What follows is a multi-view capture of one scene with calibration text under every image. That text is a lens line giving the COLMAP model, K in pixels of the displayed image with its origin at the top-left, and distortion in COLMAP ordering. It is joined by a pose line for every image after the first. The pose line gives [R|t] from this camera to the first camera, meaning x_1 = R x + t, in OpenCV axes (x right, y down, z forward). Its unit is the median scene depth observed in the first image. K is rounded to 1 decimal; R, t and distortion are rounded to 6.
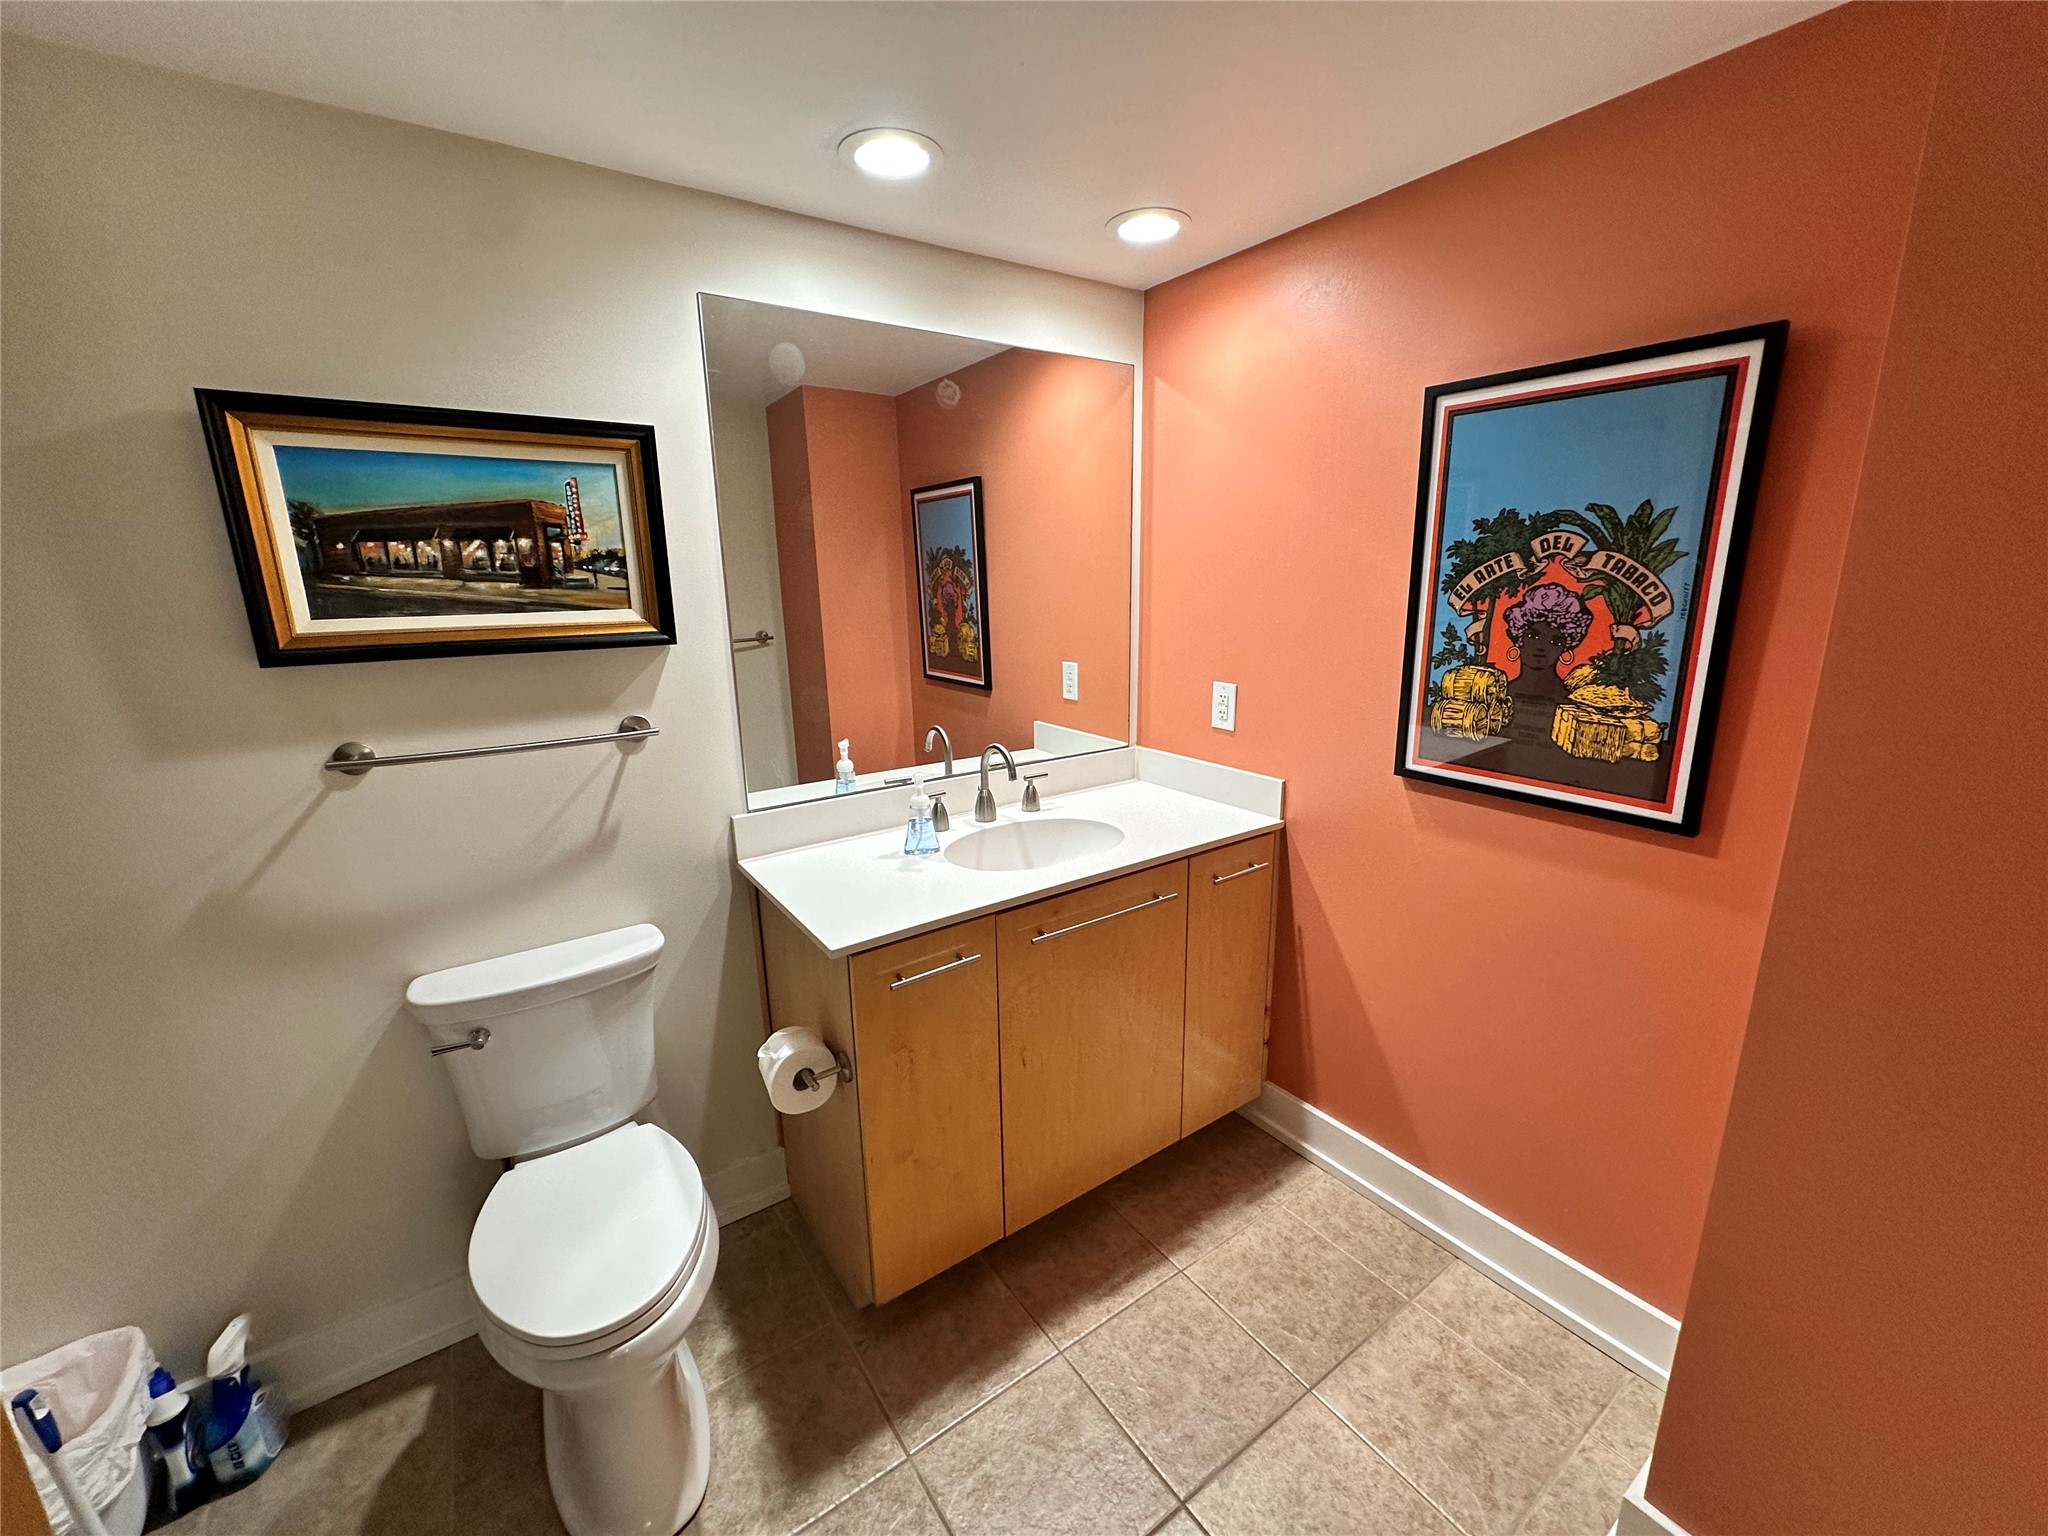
lens RADIAL K [[814.5, 0, 1027.7], [0, 814.5, 772.6], [0, 0, 1]] dist [-0.006154, 0.001615]
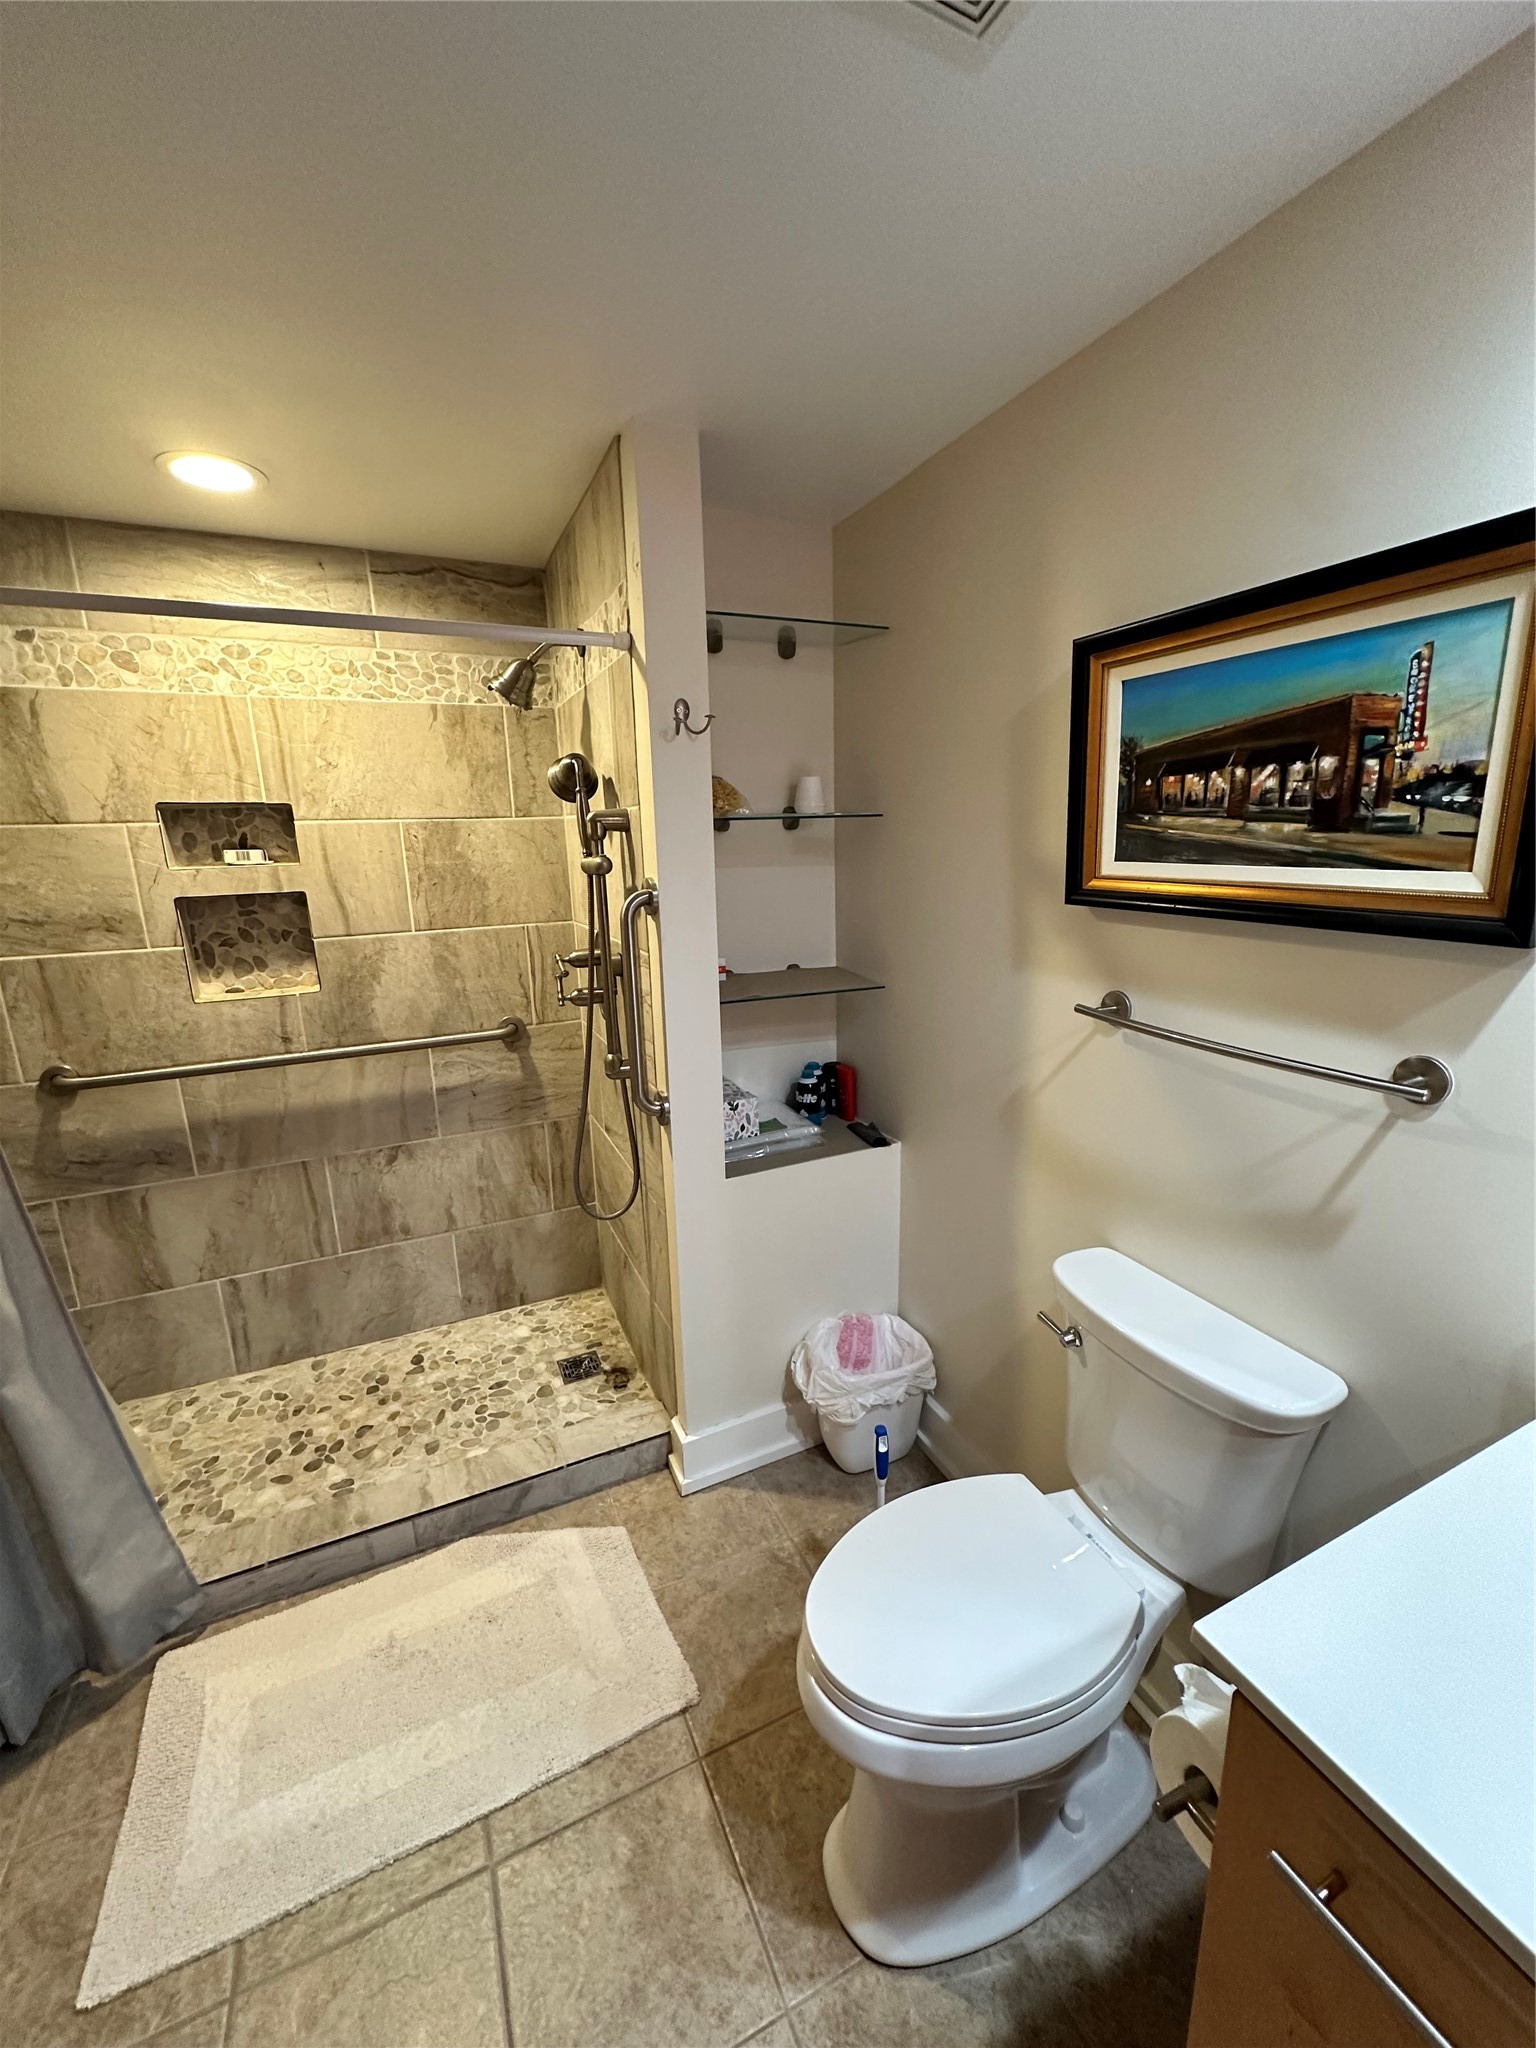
lens RADIAL K [[814.5, 0, 774.4], [0, 814.5, 1017.1], [0, 0, 1]] dist [-0.006154, 0.001615]
pose [[-0.178003, 0.243087, -0.953532, 0.148256], [-0.198634, 0.940184, 0.276764, -0.183302], [0.963774, 0.238668, -0.119070, 0.699460]]
